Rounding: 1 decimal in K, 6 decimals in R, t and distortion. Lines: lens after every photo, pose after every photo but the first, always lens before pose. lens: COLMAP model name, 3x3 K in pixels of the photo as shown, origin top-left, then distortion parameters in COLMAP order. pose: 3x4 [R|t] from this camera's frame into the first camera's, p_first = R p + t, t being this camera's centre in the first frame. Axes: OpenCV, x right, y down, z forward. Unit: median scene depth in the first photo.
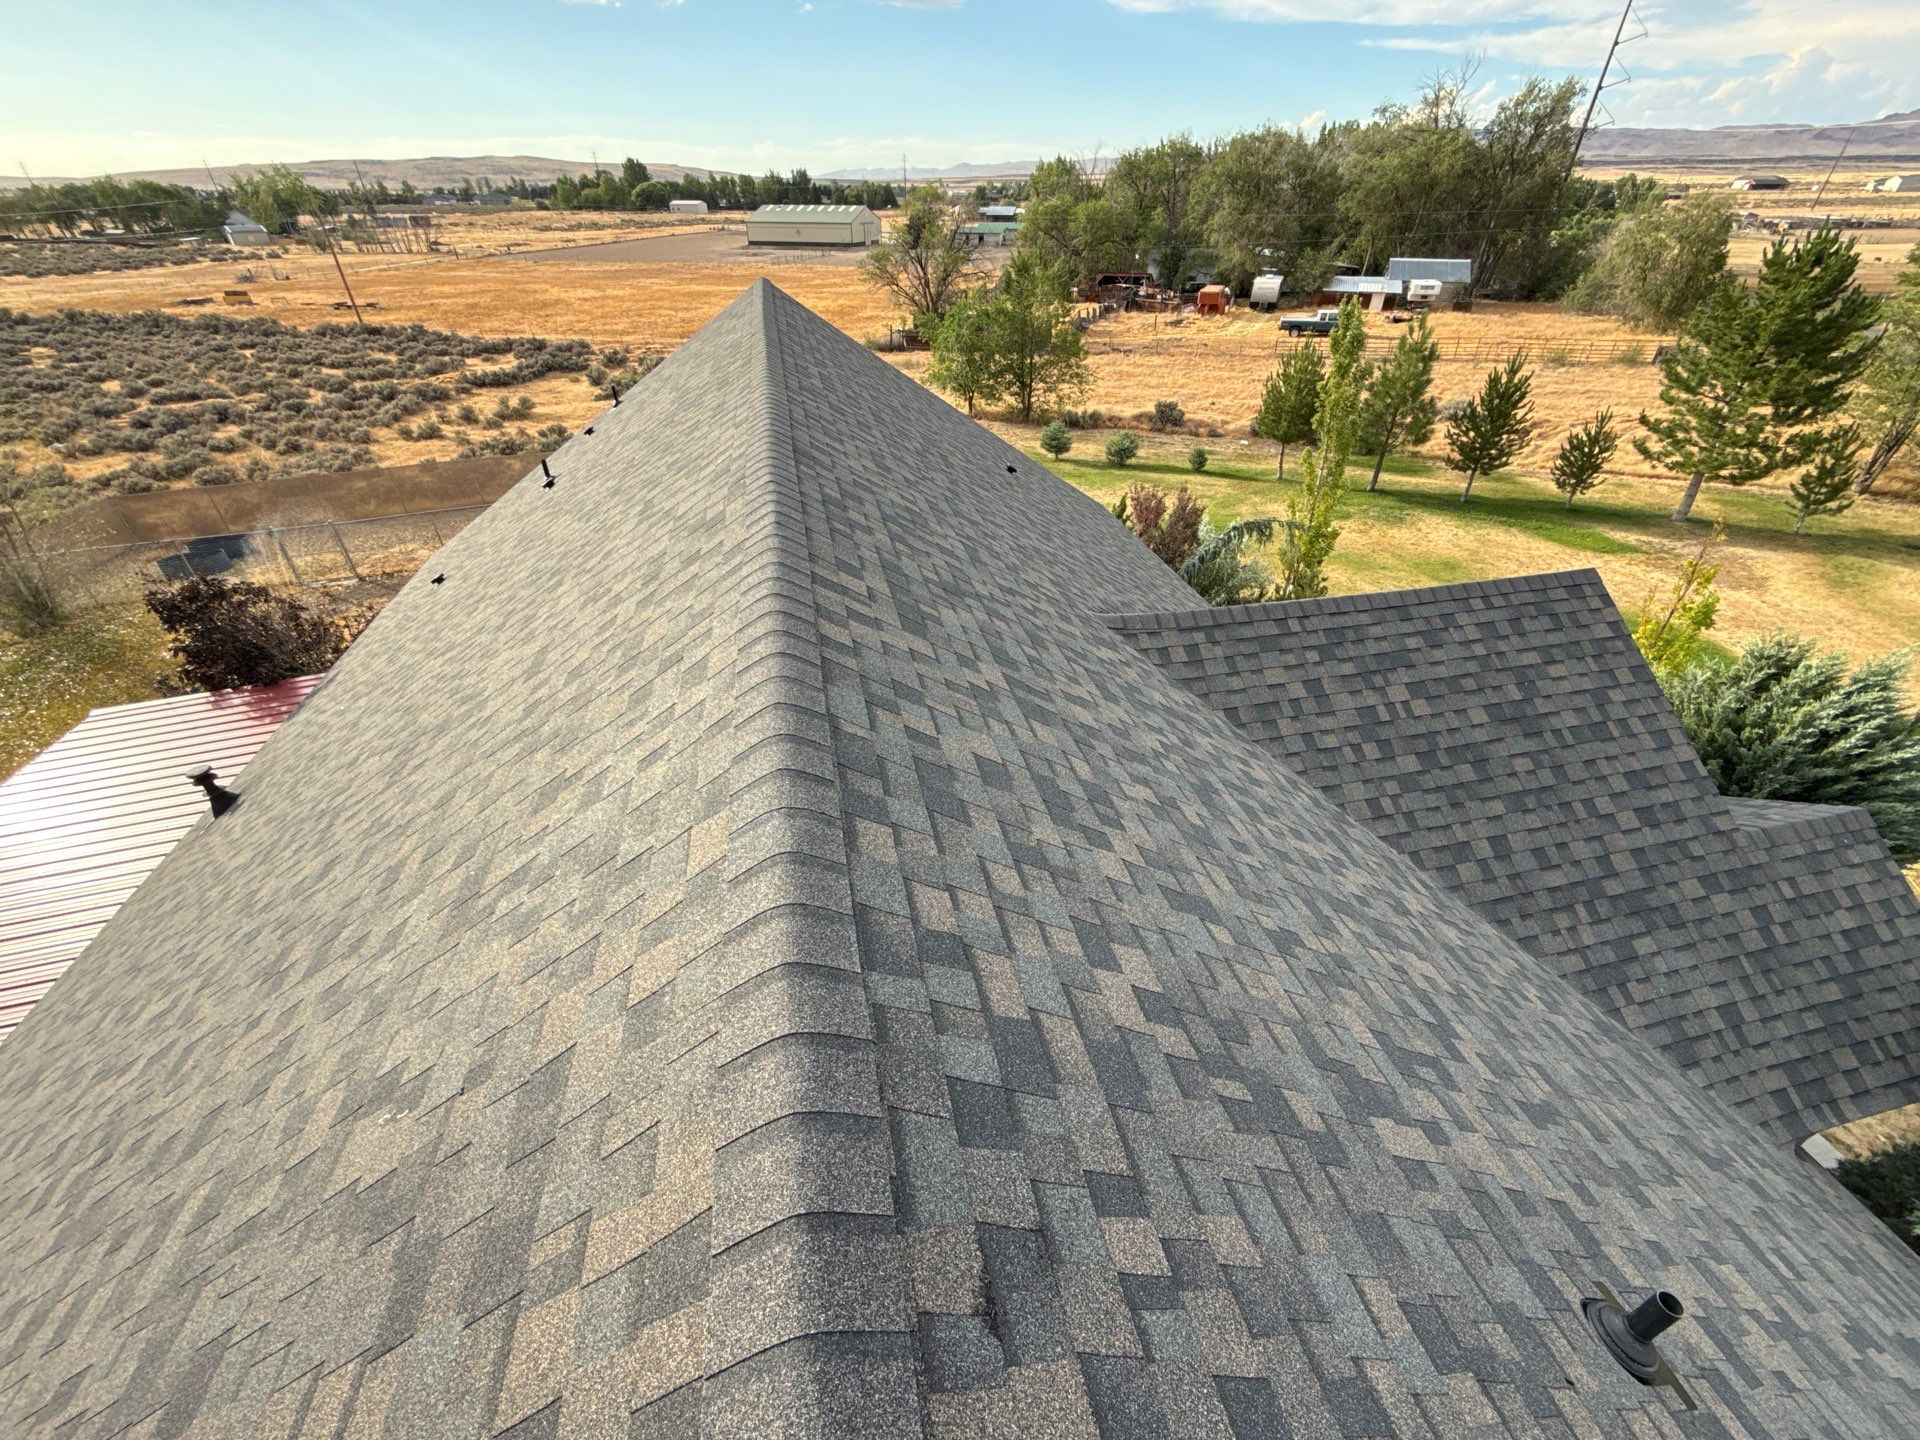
lens RADIAL K [[775.0, 0, 958.3], [0, 775.0, 720.7], [0, 0, 1]] dist [-0.000041, -0.000038]
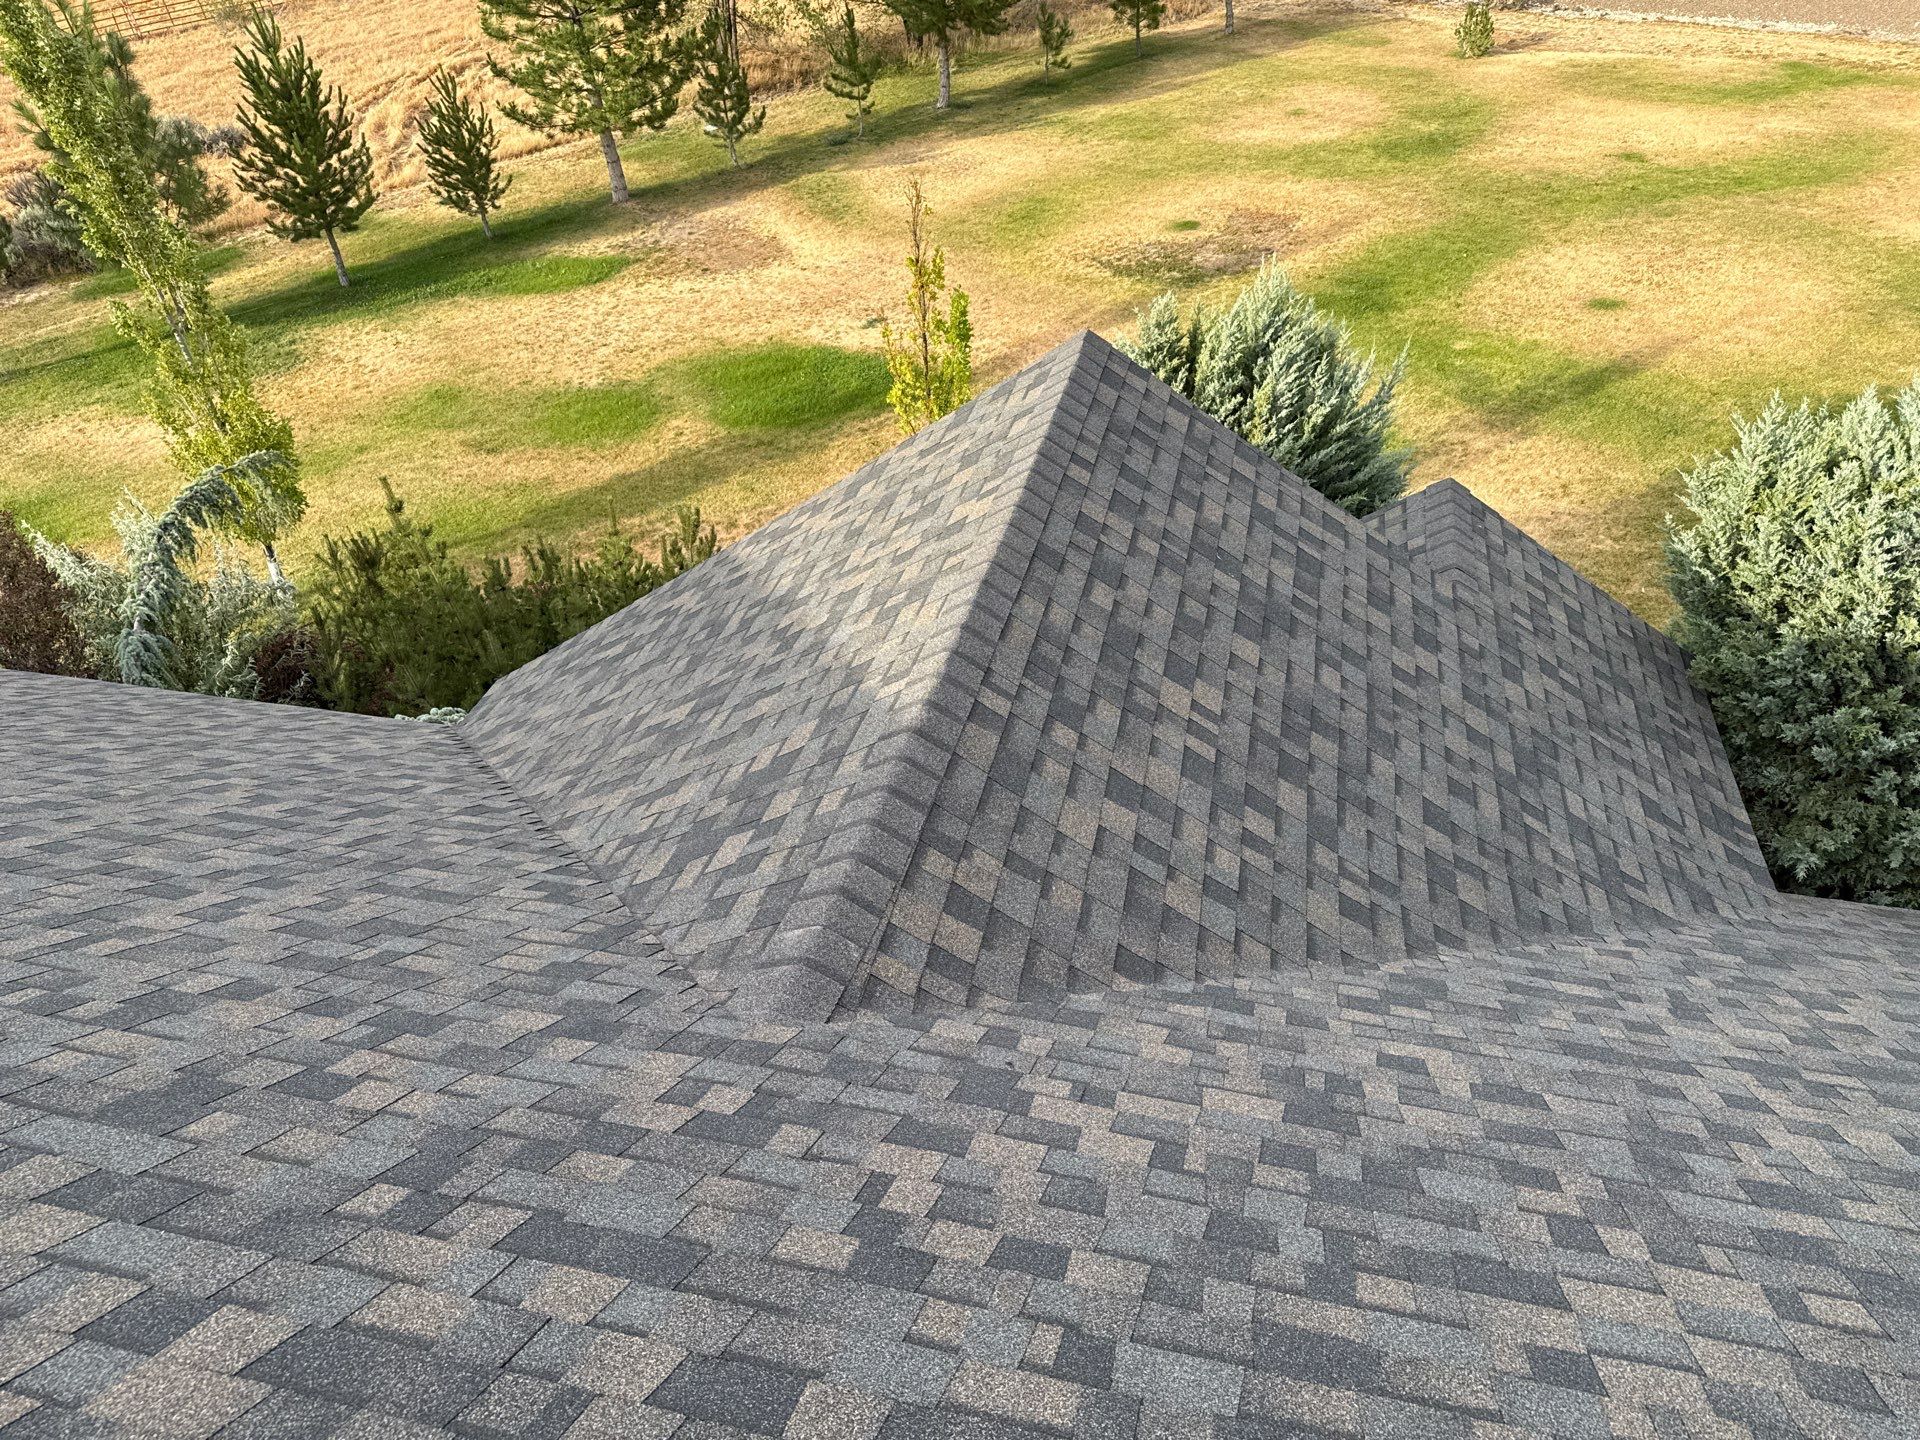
lens RADIAL K [[1351.6, 0, 954.4], [0, 1351.6, 764.5], [0, 0, 1]] dist [0.037121, -0.040867]
pose [[0.440633, -0.582247, 0.683251, -0.012282], [0.546674, 0.777757, 0.310228, -0.037913], [-0.712032, 0.236819, 0.661004, 0.058453]]
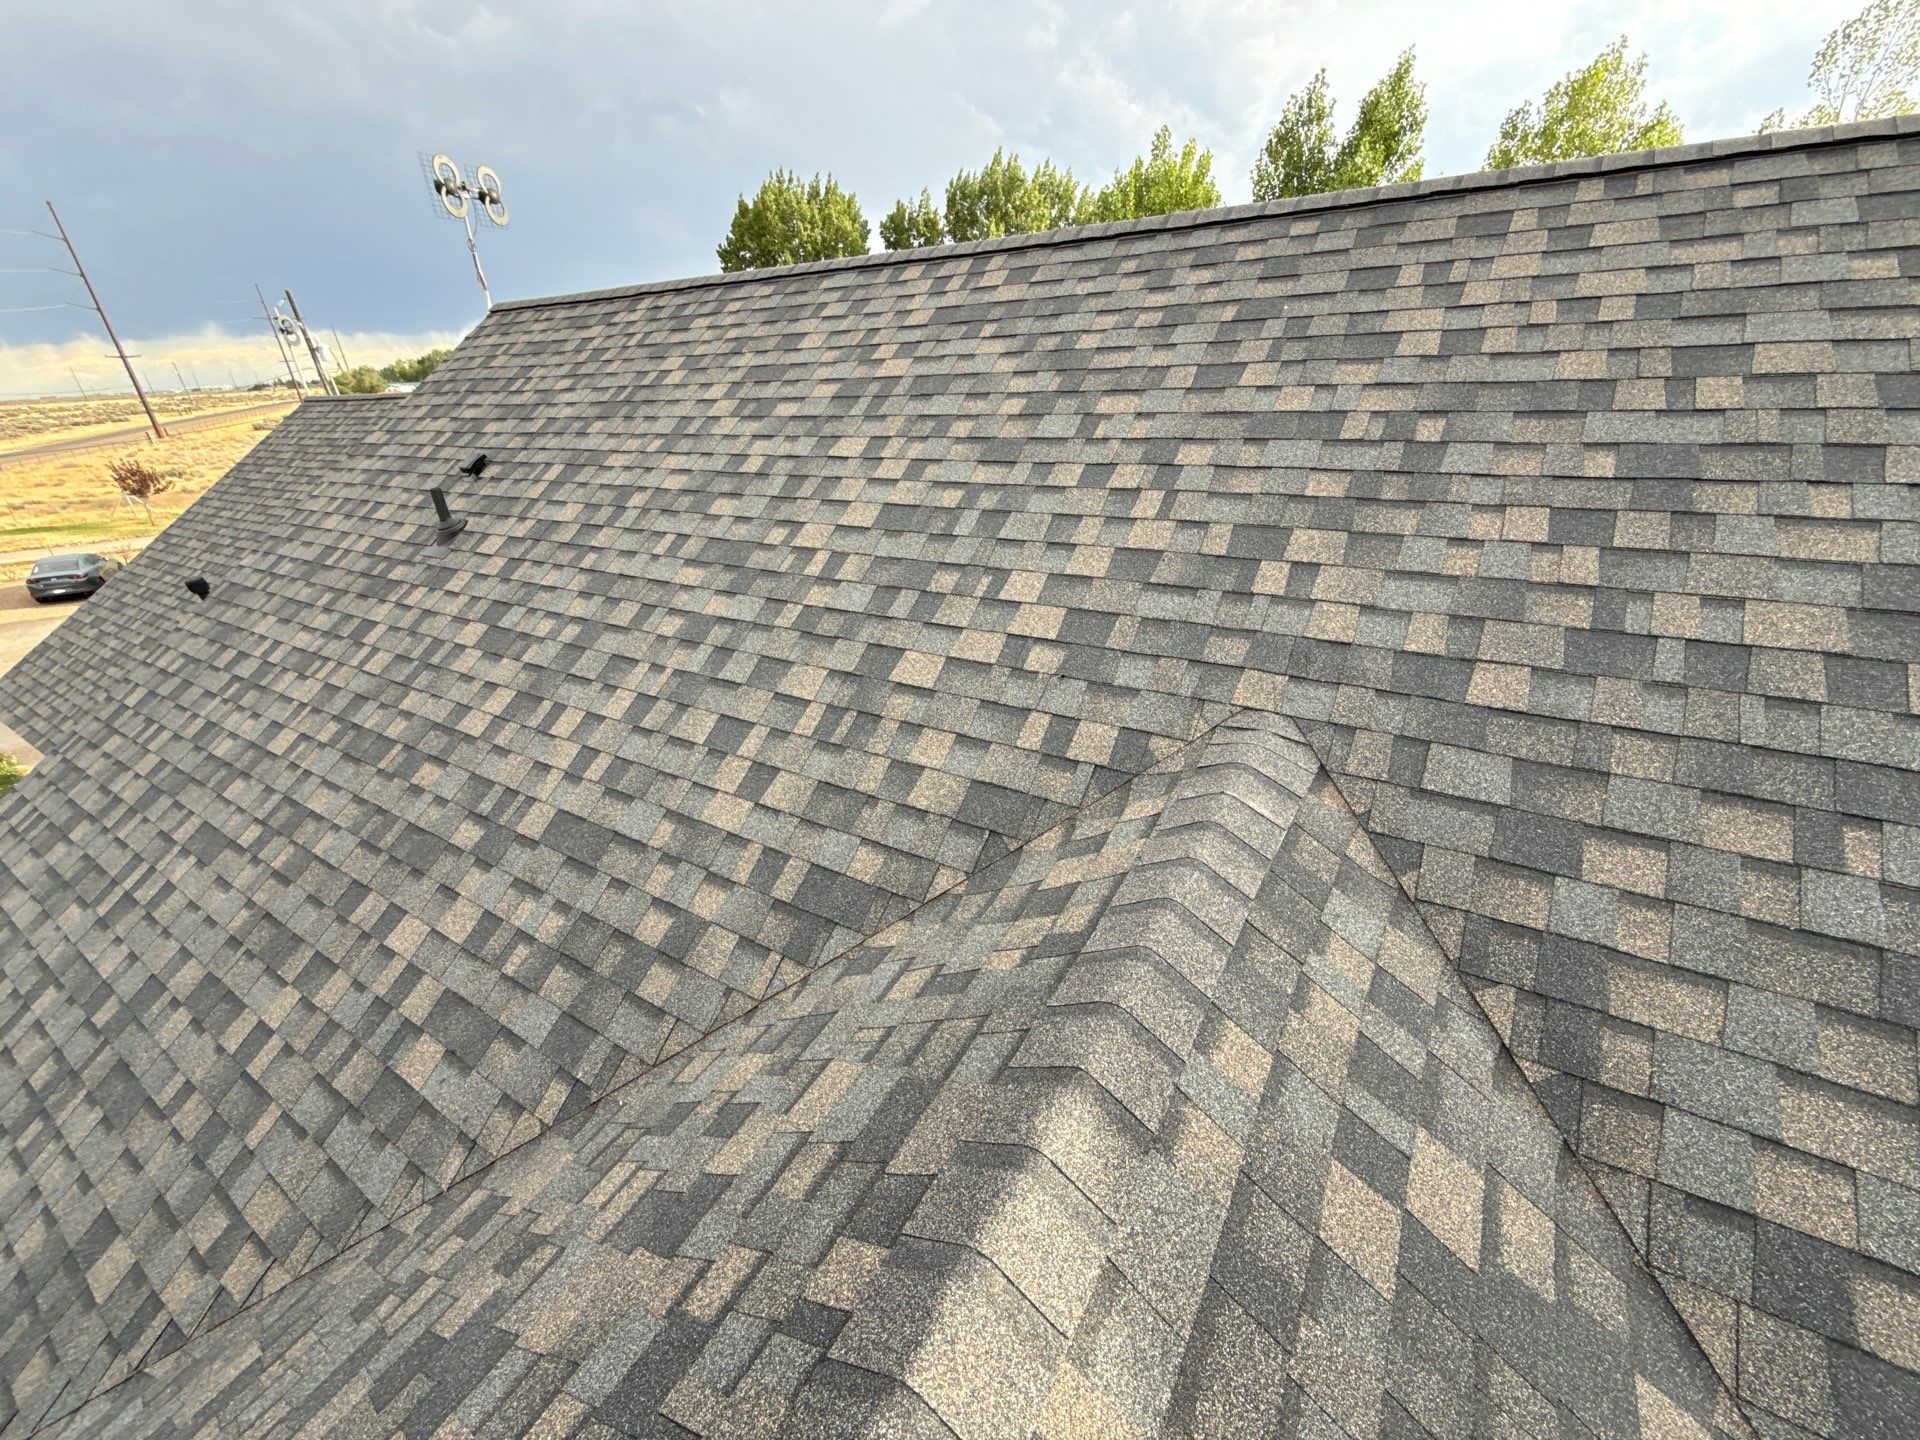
lens RADIAL K [[771.6, 0, 964.9], [0, 771.6, 712.1], [0, 0, 1]] dist [0.000142, -0.000121]
pose [[-0.685742, 0.350490, -0.637898, 0.053316], [-0.365182, 0.592446, 0.718088, -0.037319], [0.629603, 0.725372, -0.278272, 0.107984]]
